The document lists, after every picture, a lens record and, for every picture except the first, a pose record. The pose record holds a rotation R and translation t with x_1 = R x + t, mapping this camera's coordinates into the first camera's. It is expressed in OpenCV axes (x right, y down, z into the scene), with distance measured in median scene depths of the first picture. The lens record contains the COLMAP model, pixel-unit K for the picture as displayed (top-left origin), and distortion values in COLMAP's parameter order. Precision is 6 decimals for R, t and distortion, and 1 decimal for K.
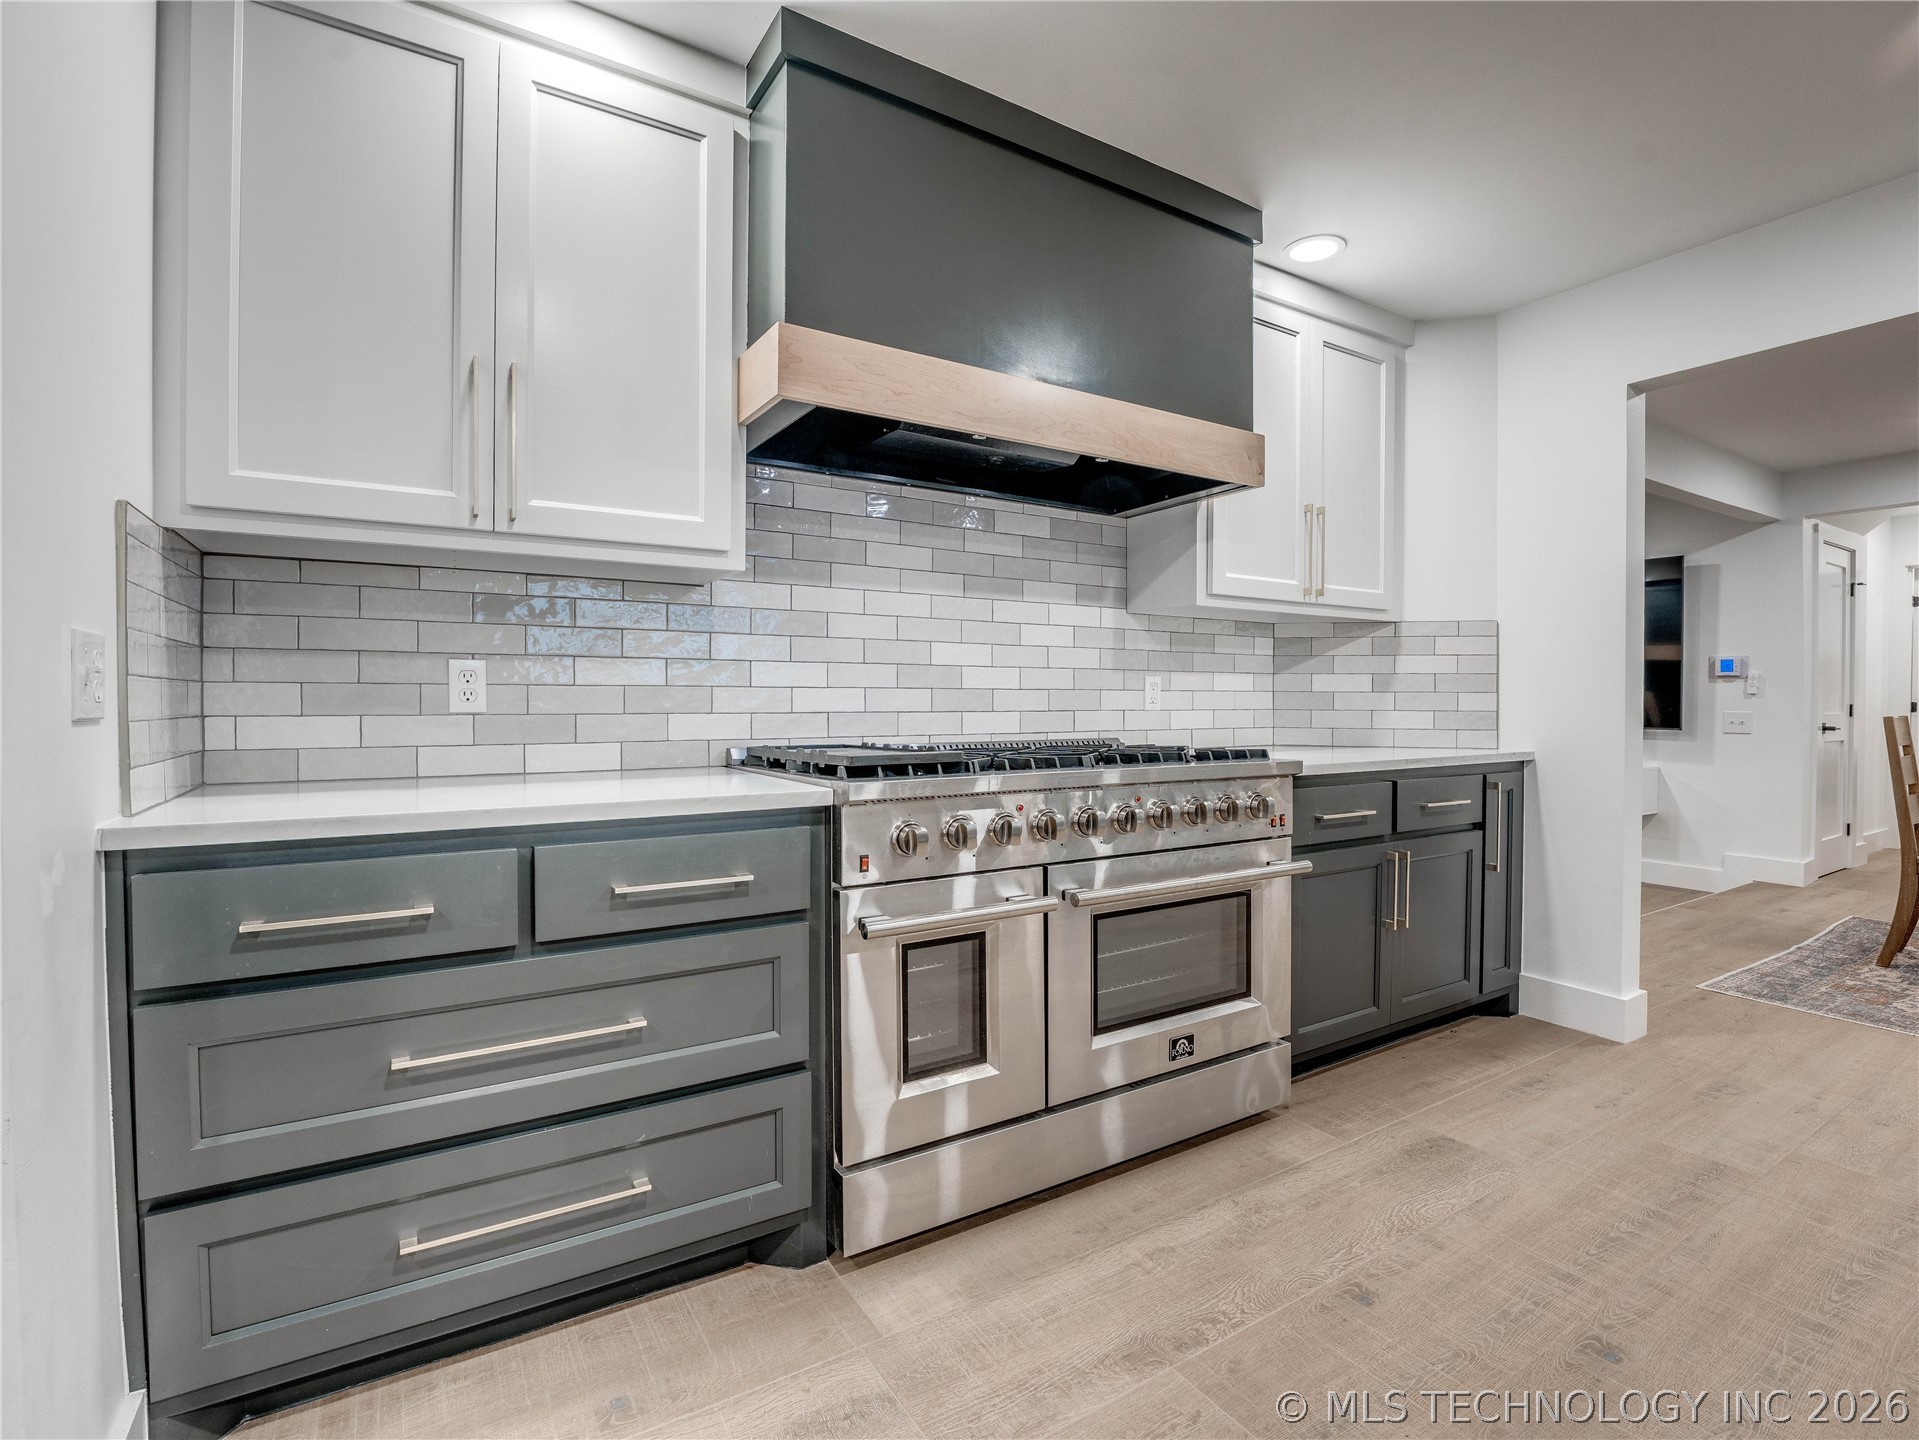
lens RADIAL K [[913.6, 0, 866.9], [0, 913.6, 714.3], [0, 0, 1]] dist [-0.025827, 0.000988]
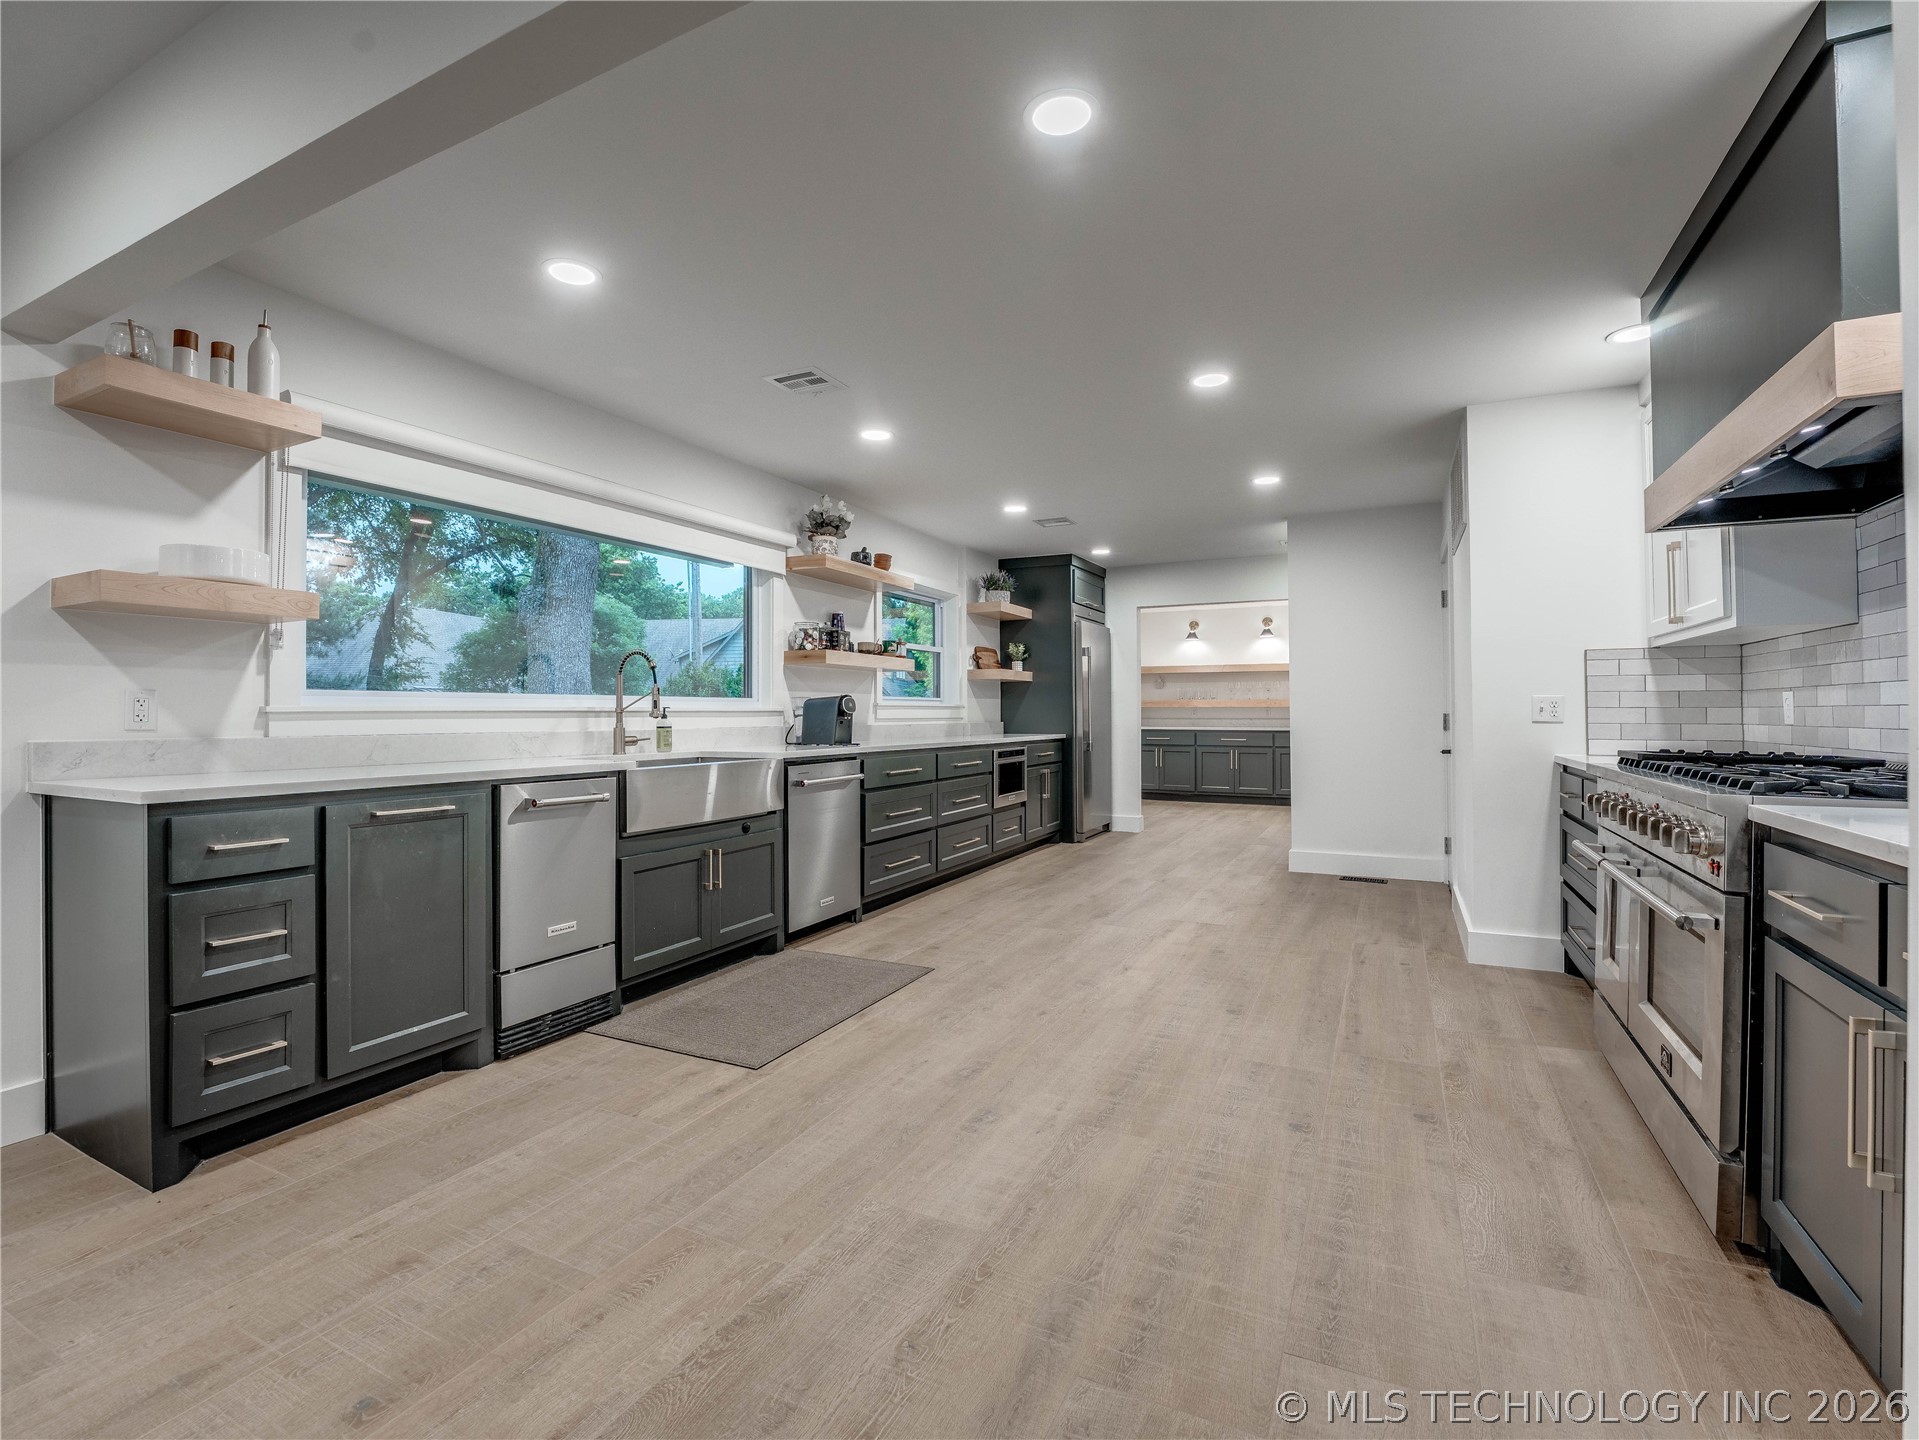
lens RADIAL K [[743.2, 0, 992.9], [0, 743.2, 716.8], [0, 0, 1]] dist [-0.021116, -0.000244]
pose [[-0.825924, 0.000329, -0.563781, 1.345959], [-0.010086, 0.999831, 0.015359, -0.018930], [0.563691, 0.018371, -0.825781, 1.172225]]
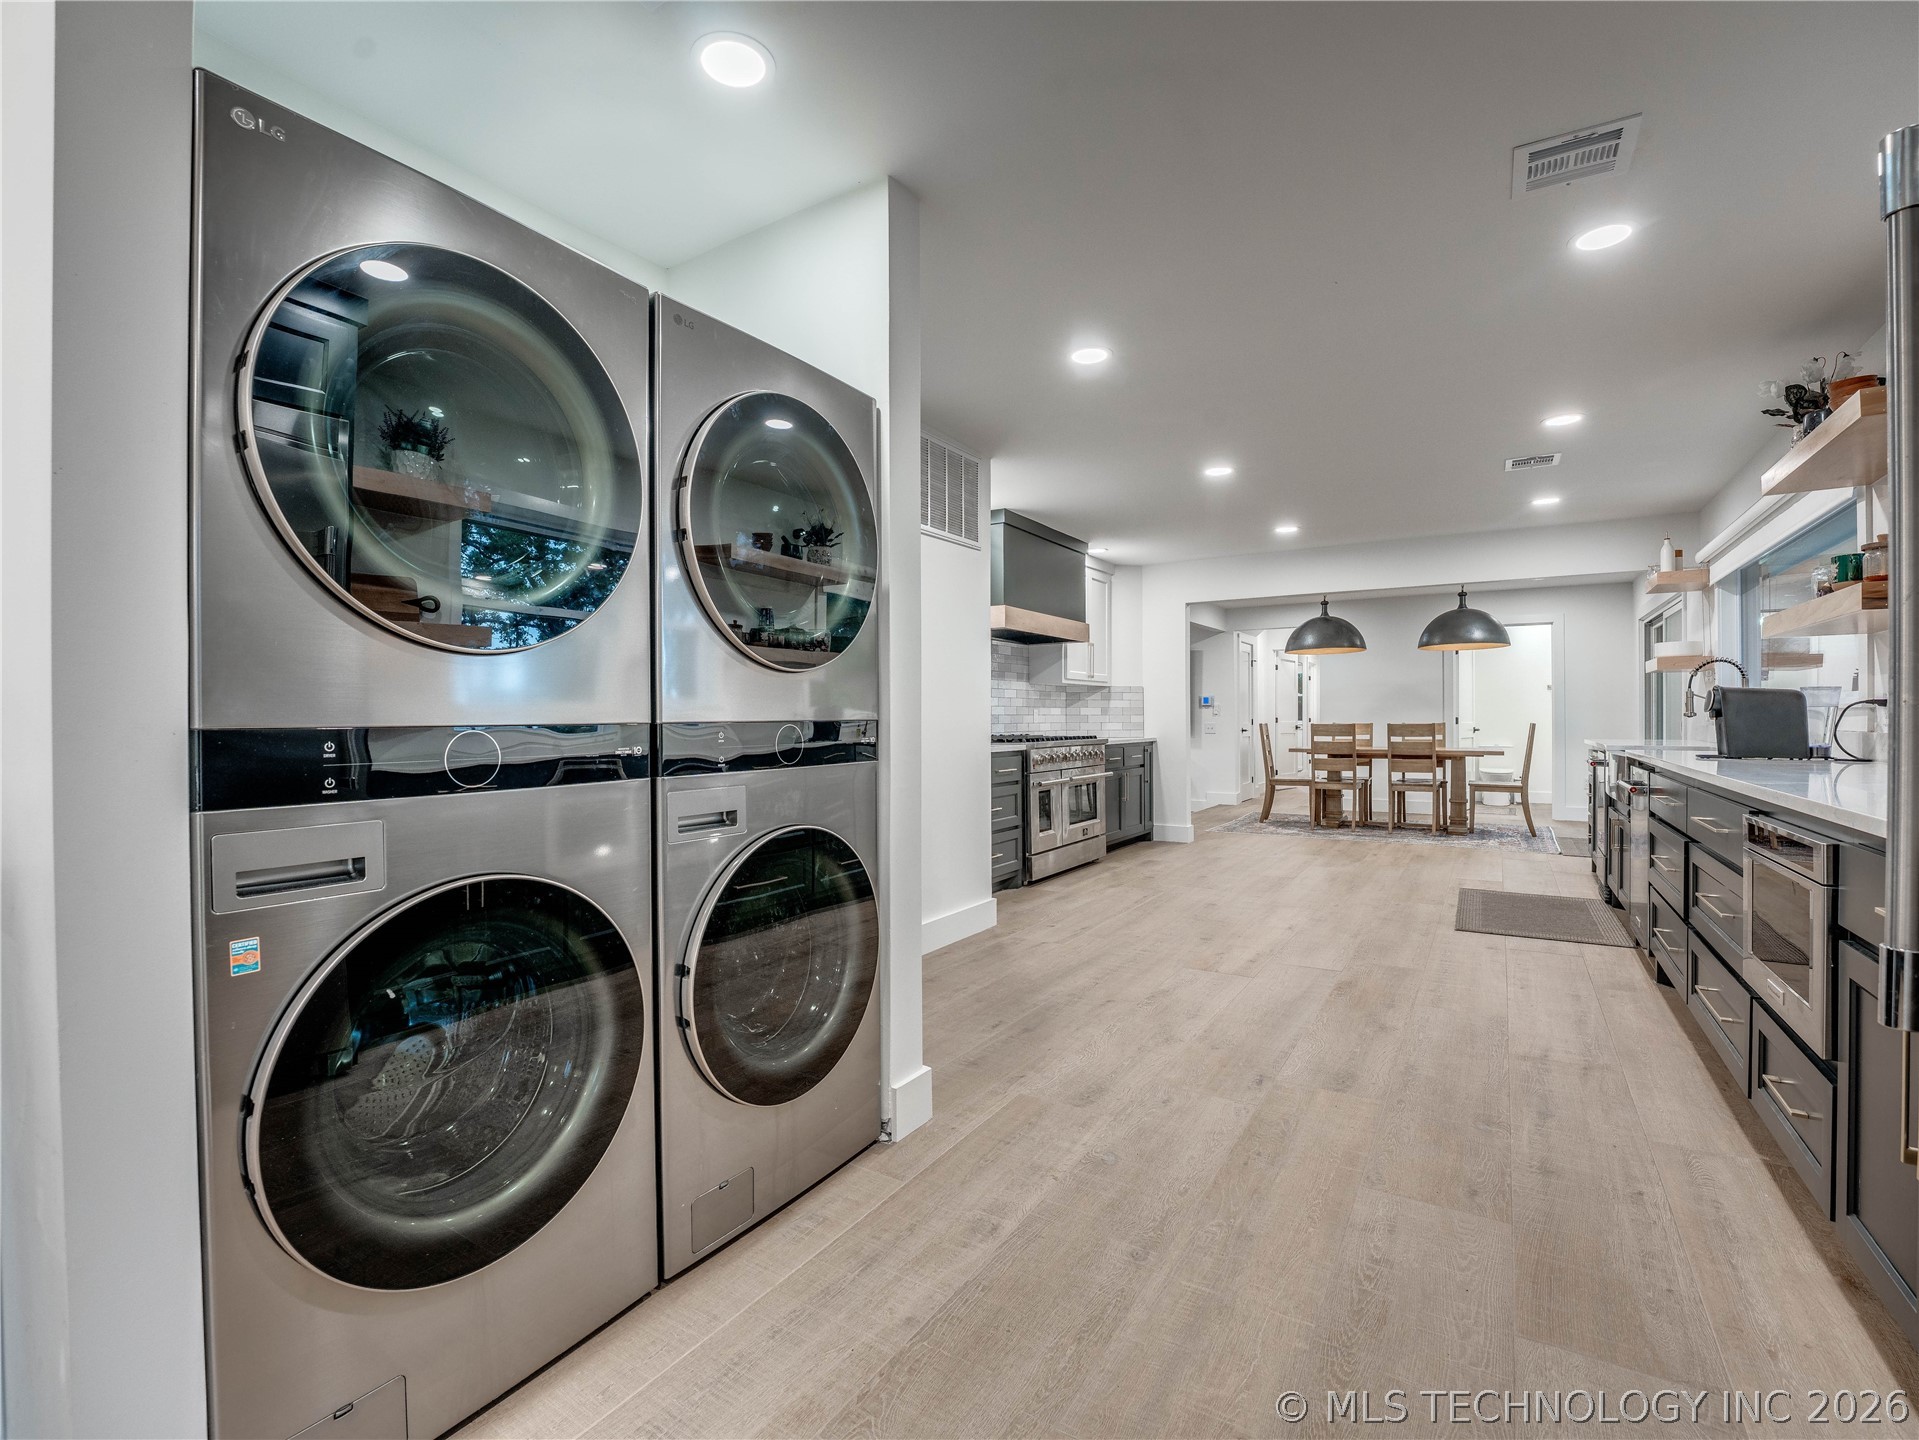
lens RADIAL K [[1368.2, 0, 747.7], [0, 1368.2, 725.6], [0, 0, 1]] dist [-0.003337, -0.003223]
pose [[0.890012, -0.007171, 0.455881, -2.635435], [0.011929, 0.999900, -0.007560, 0.027543], [-0.455782, 0.012166, 0.890008, -2.468481]]
